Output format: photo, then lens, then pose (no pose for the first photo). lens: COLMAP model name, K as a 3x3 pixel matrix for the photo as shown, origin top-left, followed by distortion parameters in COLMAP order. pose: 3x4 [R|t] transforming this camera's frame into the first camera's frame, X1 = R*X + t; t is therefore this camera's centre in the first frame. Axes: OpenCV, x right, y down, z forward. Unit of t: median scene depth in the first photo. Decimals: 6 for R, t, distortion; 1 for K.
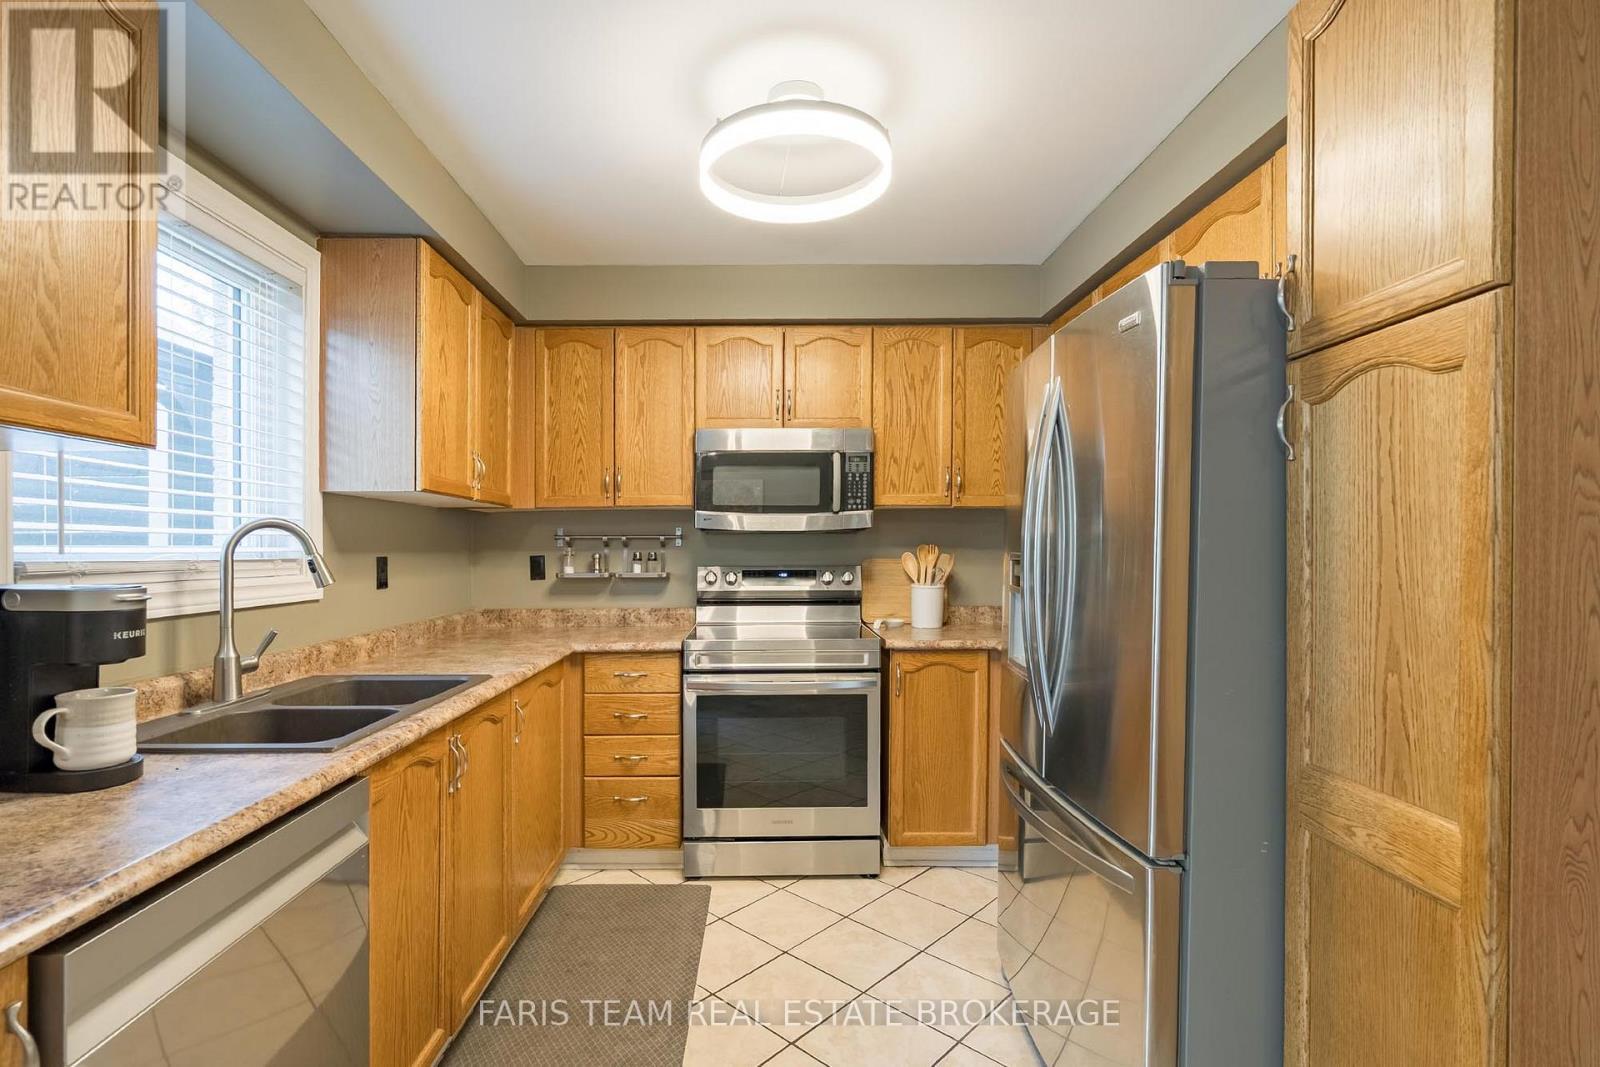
lens RADIAL K [[740.9, 0, 801.7], [0, 740.9, 545.8], [0, 0, 1]] dist [-0.004467, 0.001848]
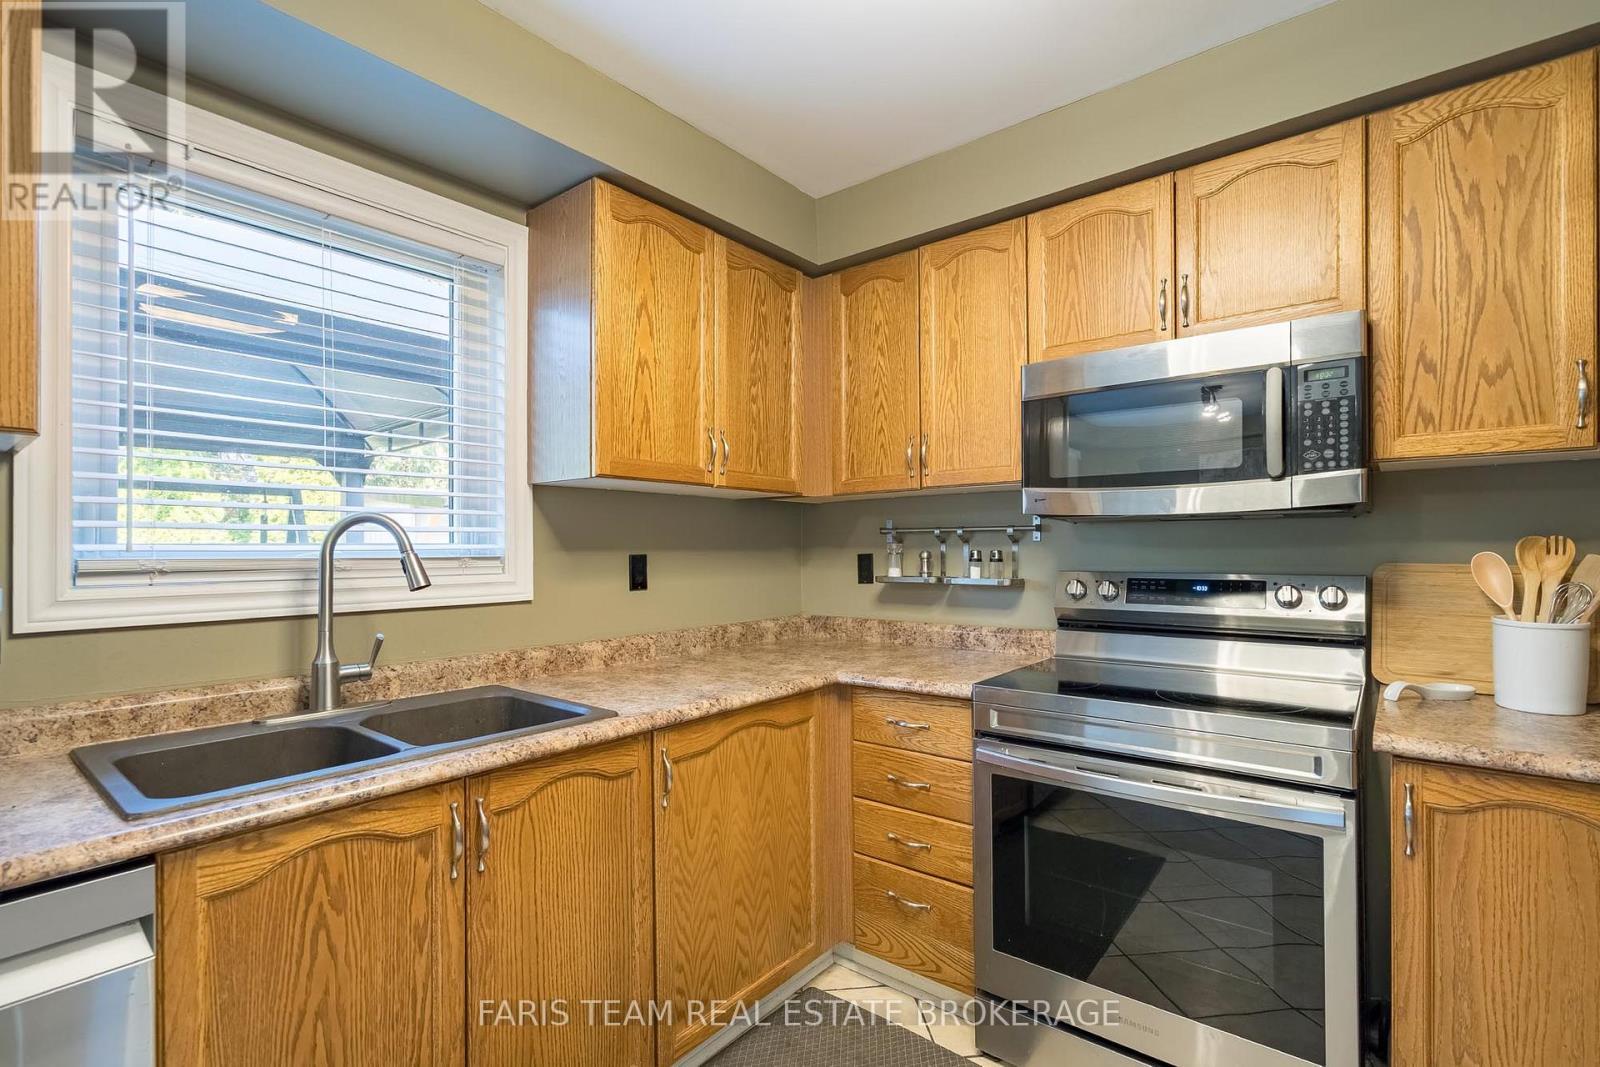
lens RADIAL K [[740.9, 0, 793.8], [0, 740.9, 534.2], [0, 0, 1]] dist [-0.004467, 0.001848]
pose [[0.743236, -0.011941, -0.668922, 0.147850], [0.005099, 0.999913, -0.012183, 0.001243], [0.669010, 0.005644, 0.743232, 0.367026]]
